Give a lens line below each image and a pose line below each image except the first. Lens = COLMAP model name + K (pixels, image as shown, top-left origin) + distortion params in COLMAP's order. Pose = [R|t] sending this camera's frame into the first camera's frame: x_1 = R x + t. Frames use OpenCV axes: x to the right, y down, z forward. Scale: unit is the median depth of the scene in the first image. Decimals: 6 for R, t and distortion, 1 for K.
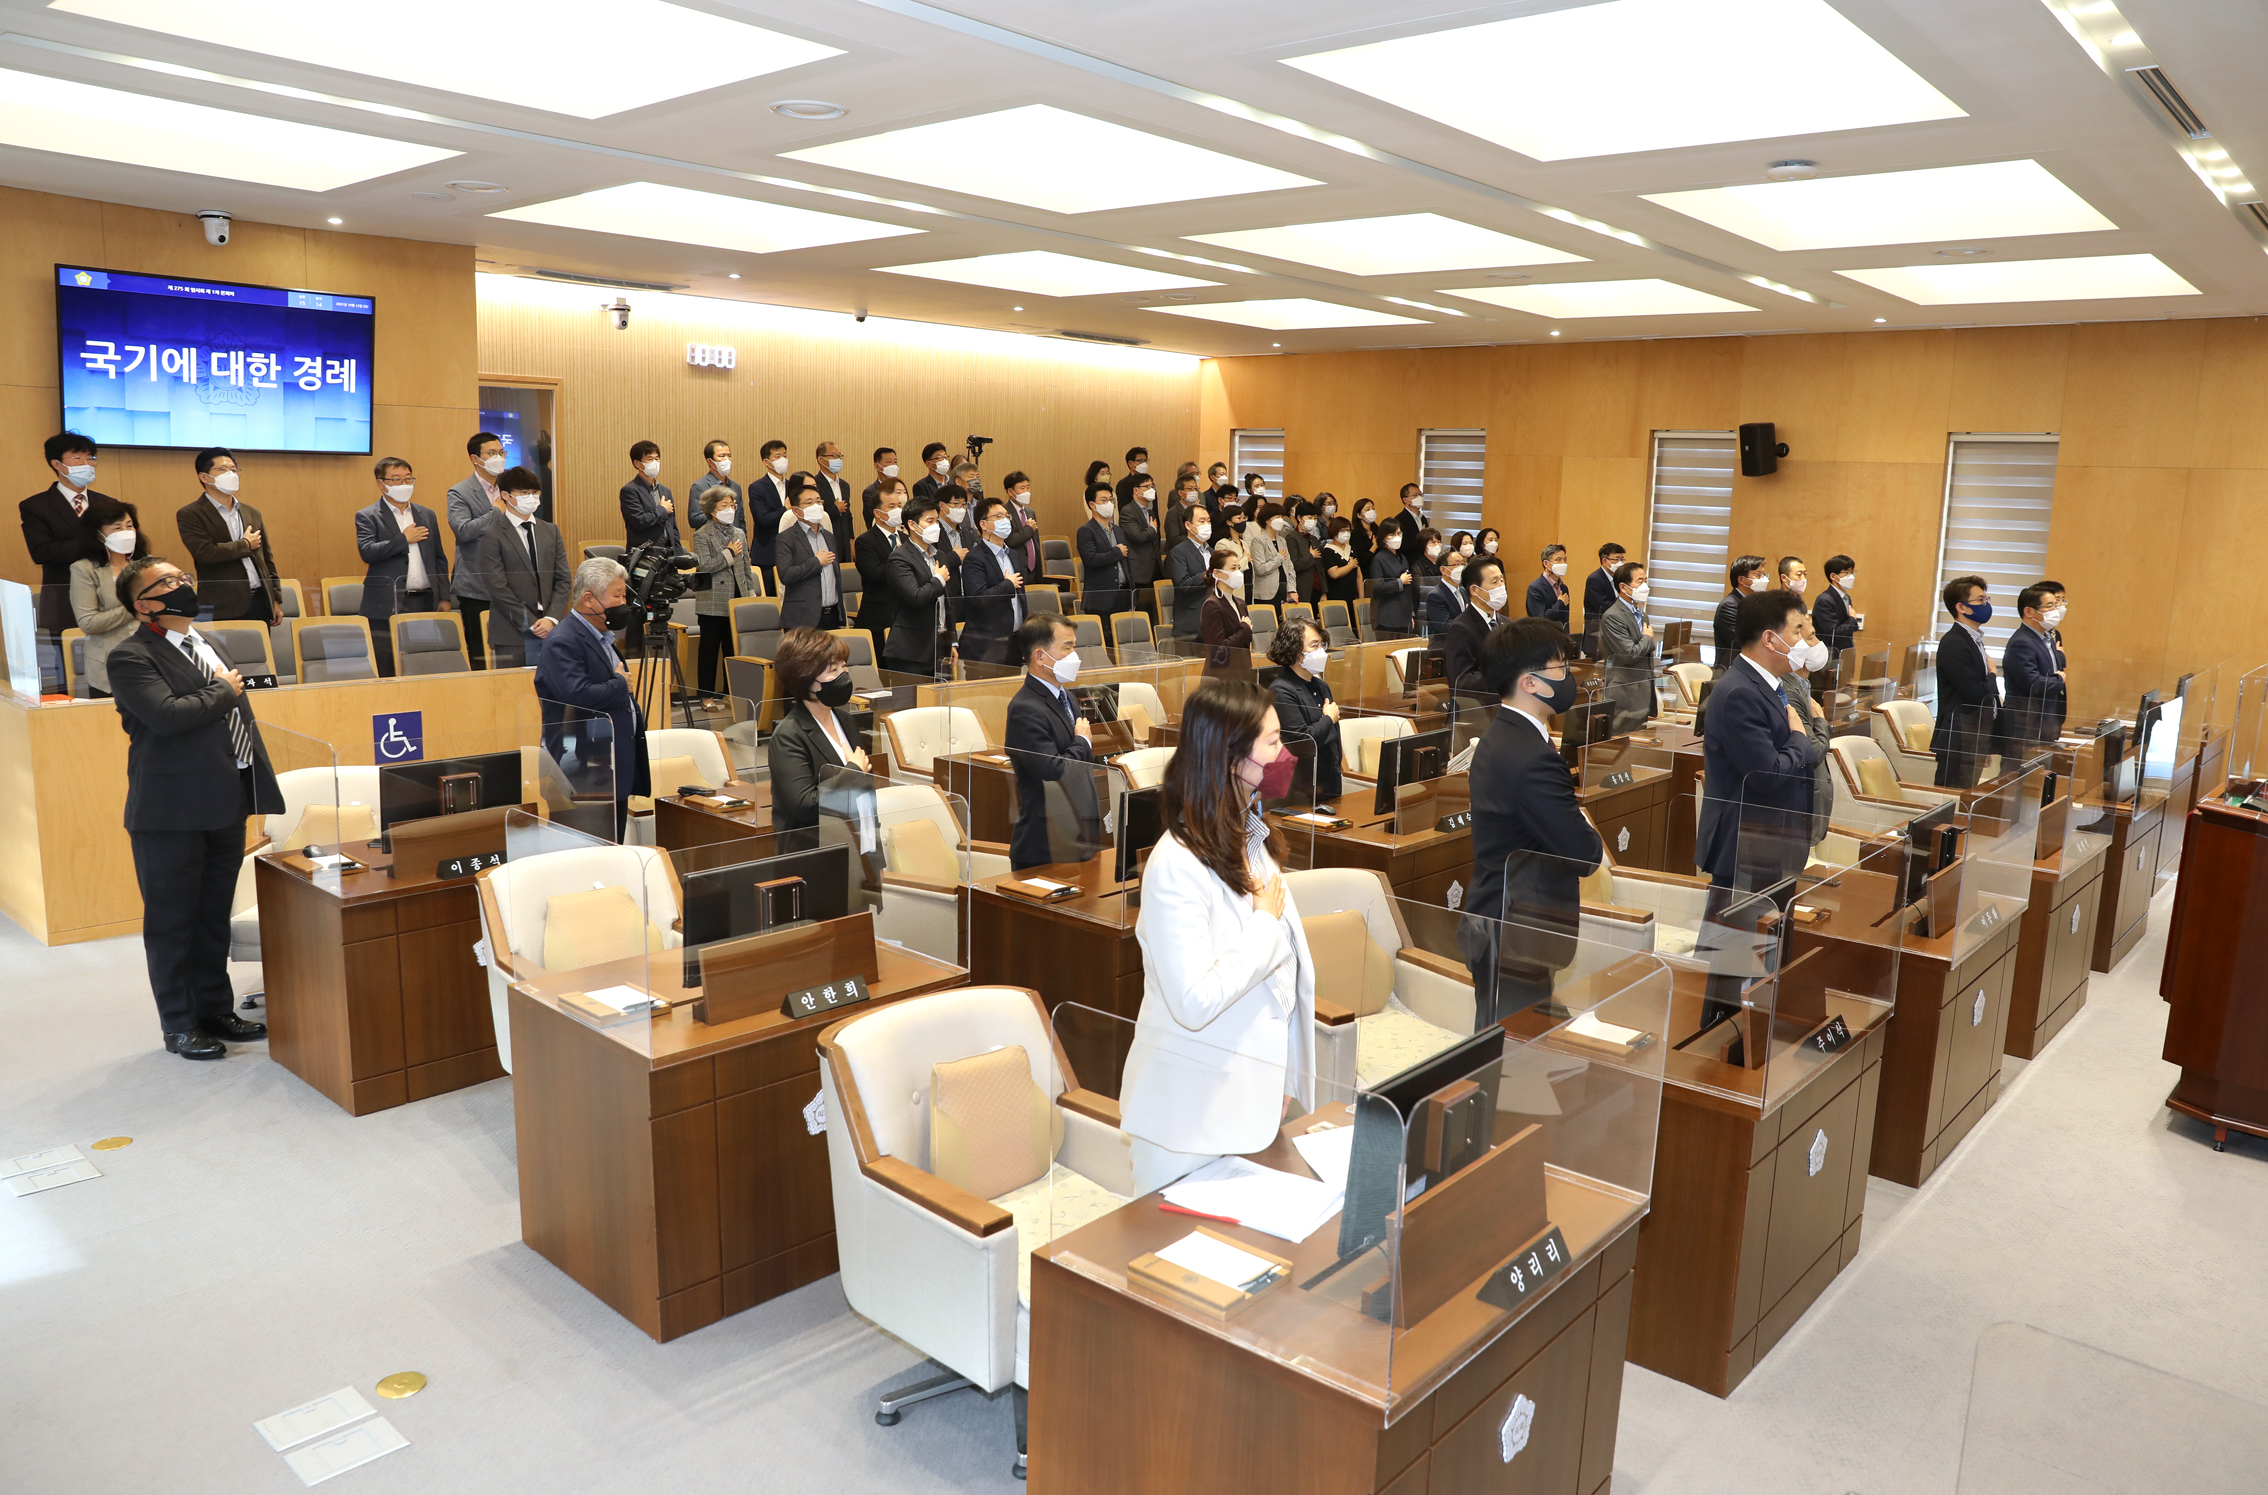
lens RADIAL K [[1562.5, 0, 1135.1], [0, 1562.5, 730.9], [0, 0, 1]] dist [-0.098867, 0.083974]
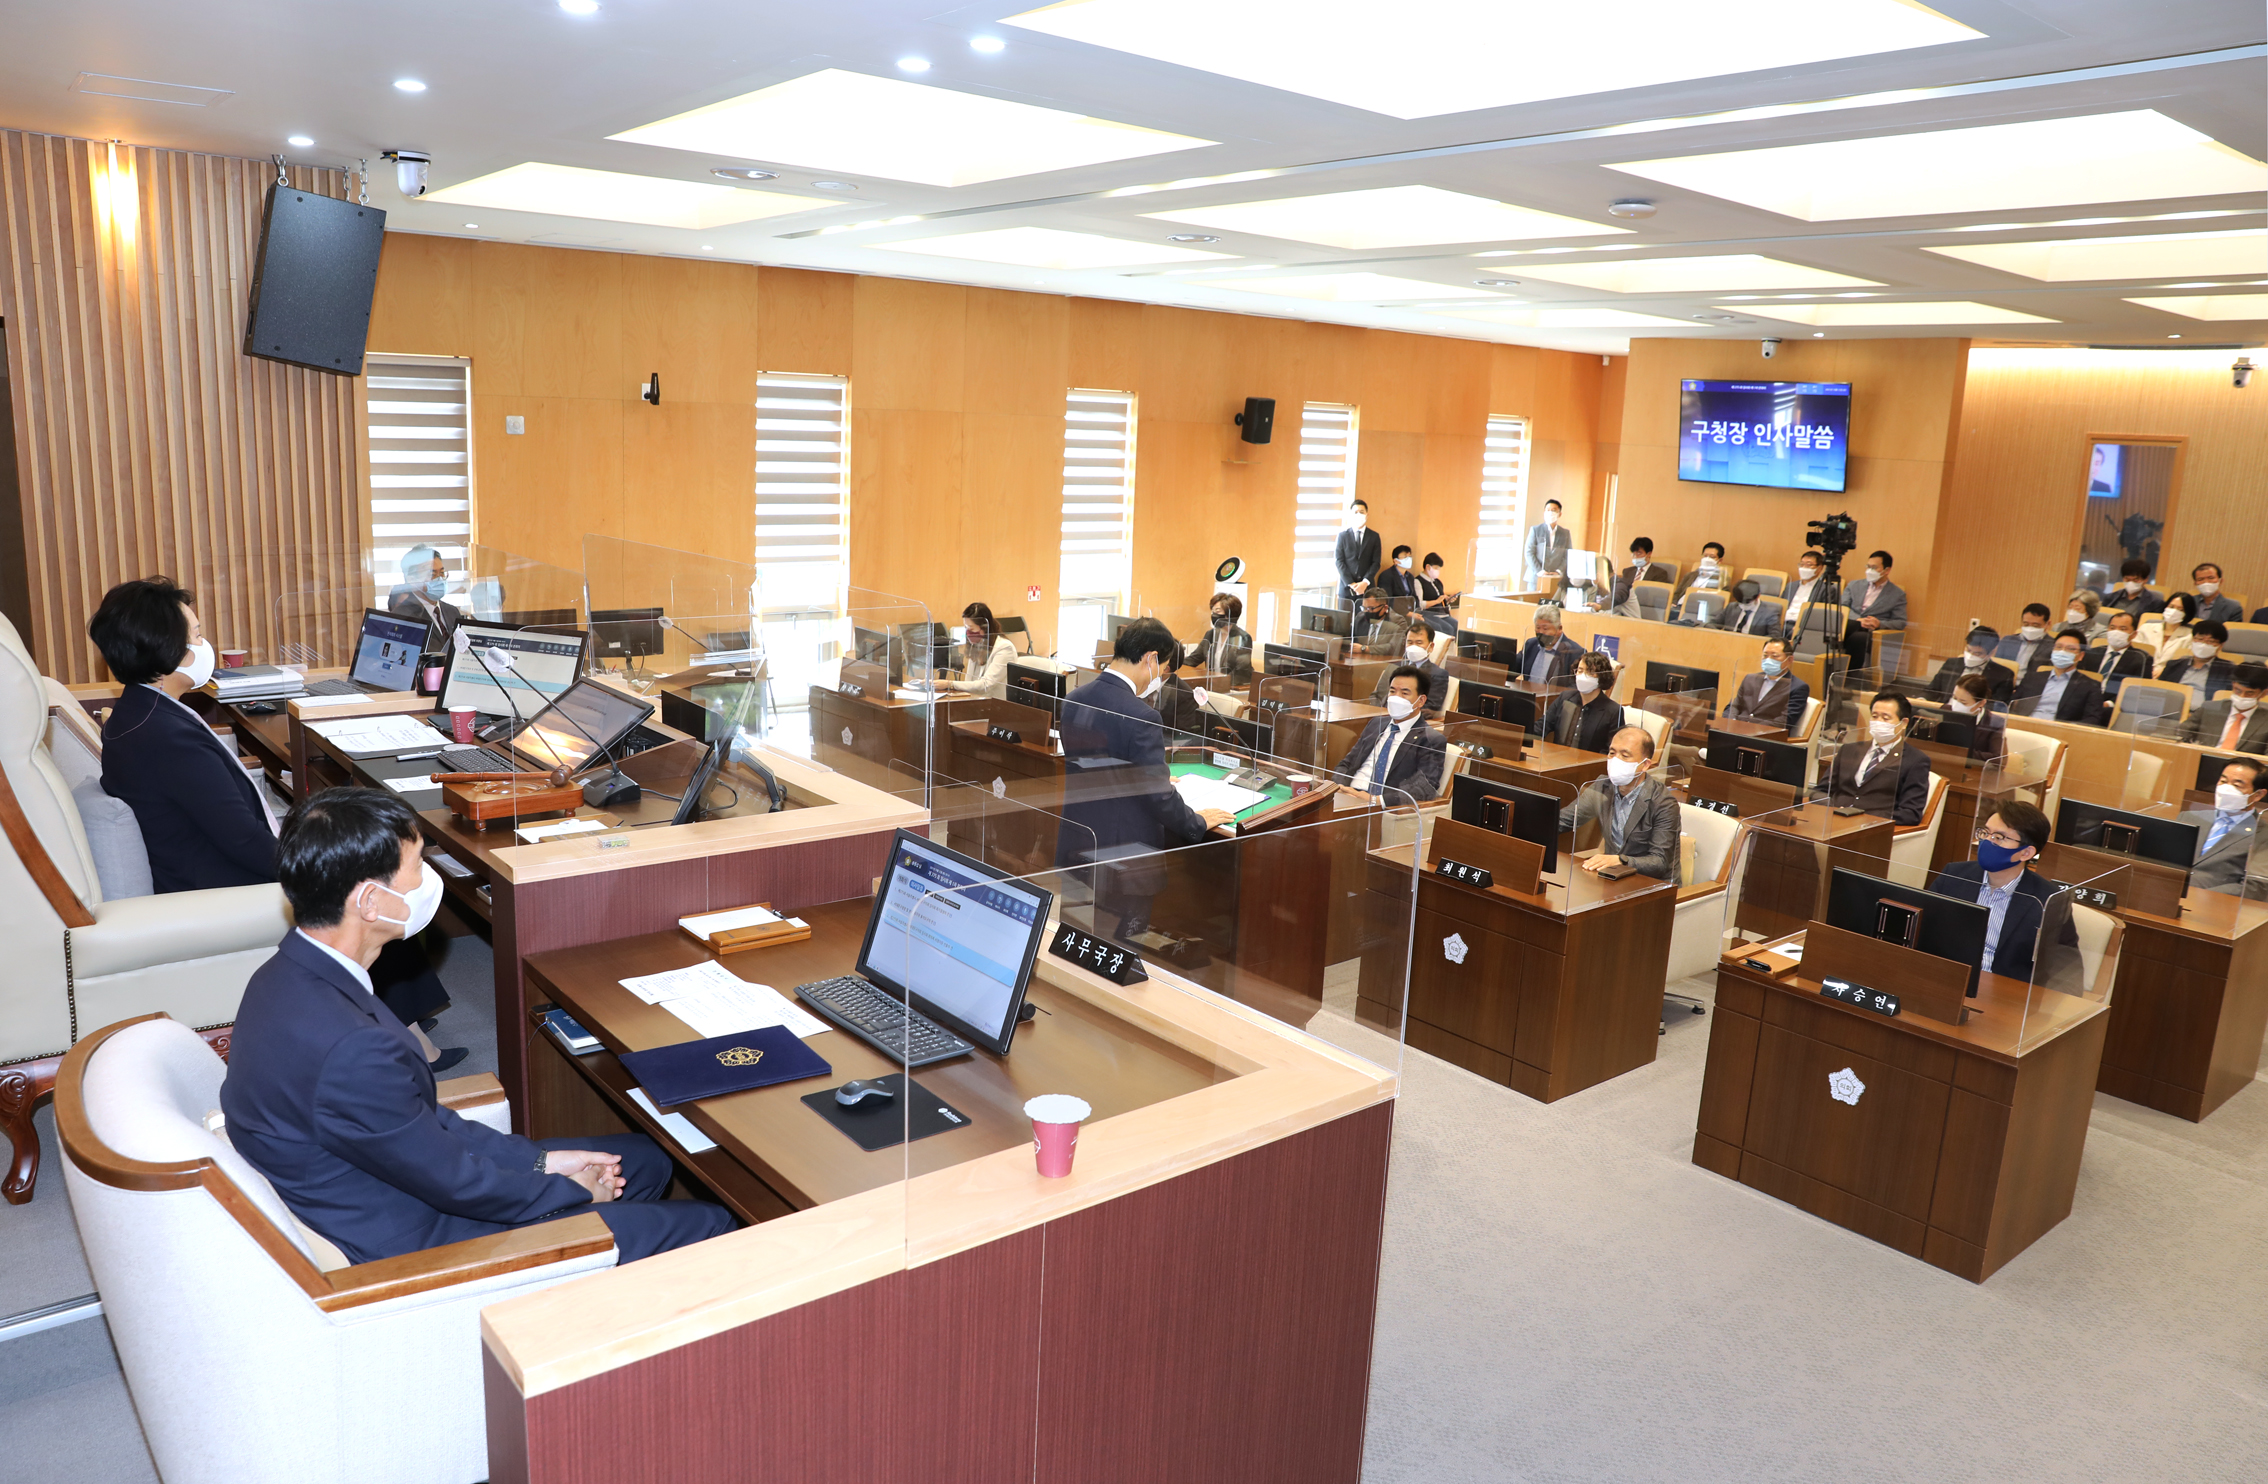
lens RADIAL K [[1573.2, 0, 1134.0], [0, 1573.2, 742.0], [0, 0, 1]] dist [-0.095242, 0.077305]
pose [[-0.152669, 0.164613, -0.974472, 0.839956], [-0.206113, 0.959044, 0.194298, -0.077937], [0.966545, 0.230514, -0.112487, 0.451077]]
